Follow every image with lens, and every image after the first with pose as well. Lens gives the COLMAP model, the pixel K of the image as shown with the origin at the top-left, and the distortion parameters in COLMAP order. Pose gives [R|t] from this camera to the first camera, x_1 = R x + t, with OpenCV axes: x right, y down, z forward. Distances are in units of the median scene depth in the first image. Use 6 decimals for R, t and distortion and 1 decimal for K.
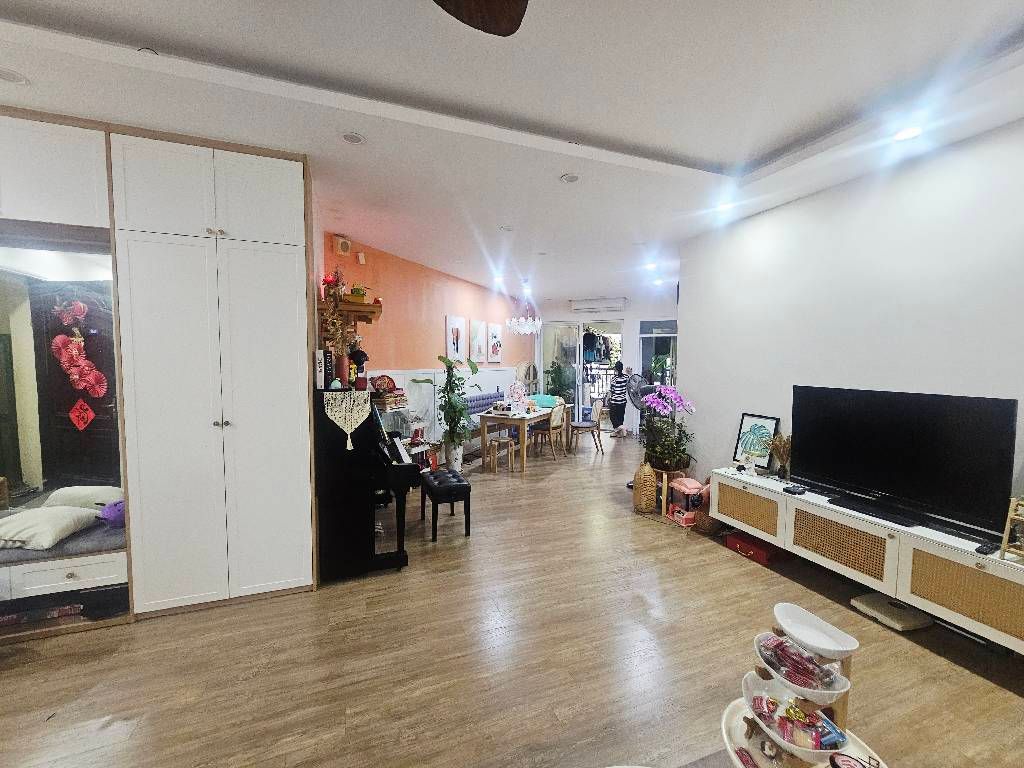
lens RADIAL K [[425.1, 0, 511.1], [0, 425.1, 387.8], [0, 0, 1]] dist [-0.000710, 0.001021]
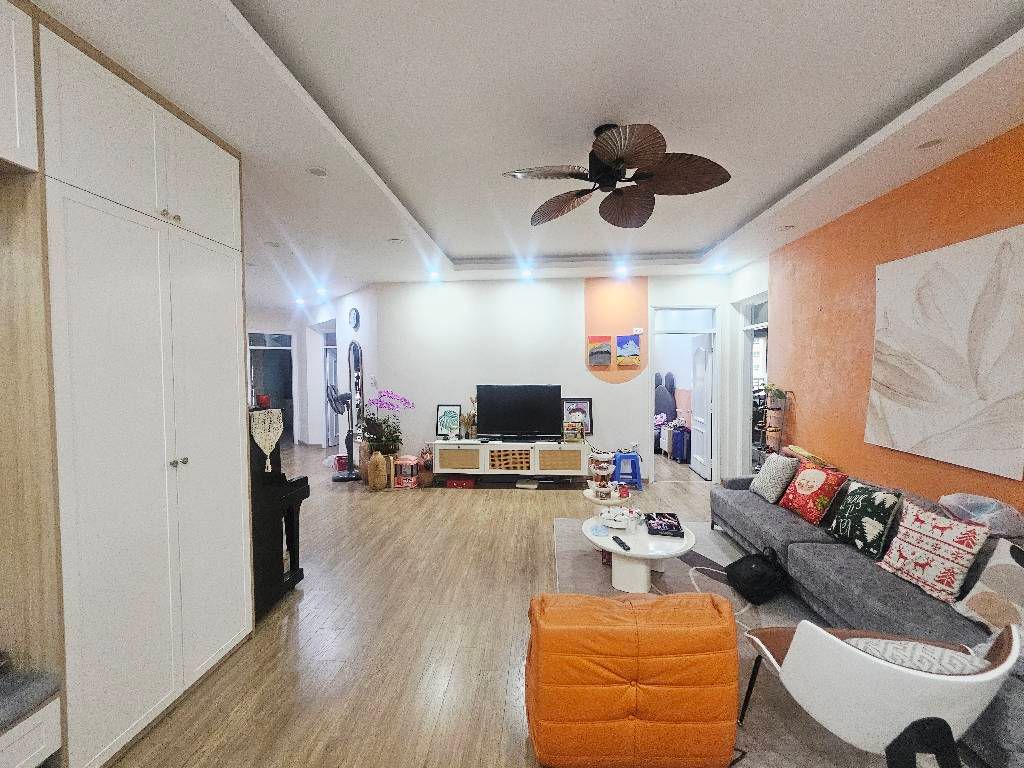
lens RADIAL K [[425.1, 0, 506.2], [0, 425.1, 383.1], [0, 0, 1]] dist [-0.000710, 0.001021]
pose [[0.422332, -0.035687, 0.905739, -0.985142], [0.065438, 0.997818, 0.008803, -0.023222], [-0.904076, 0.055552, 0.423745, 0.114078]]
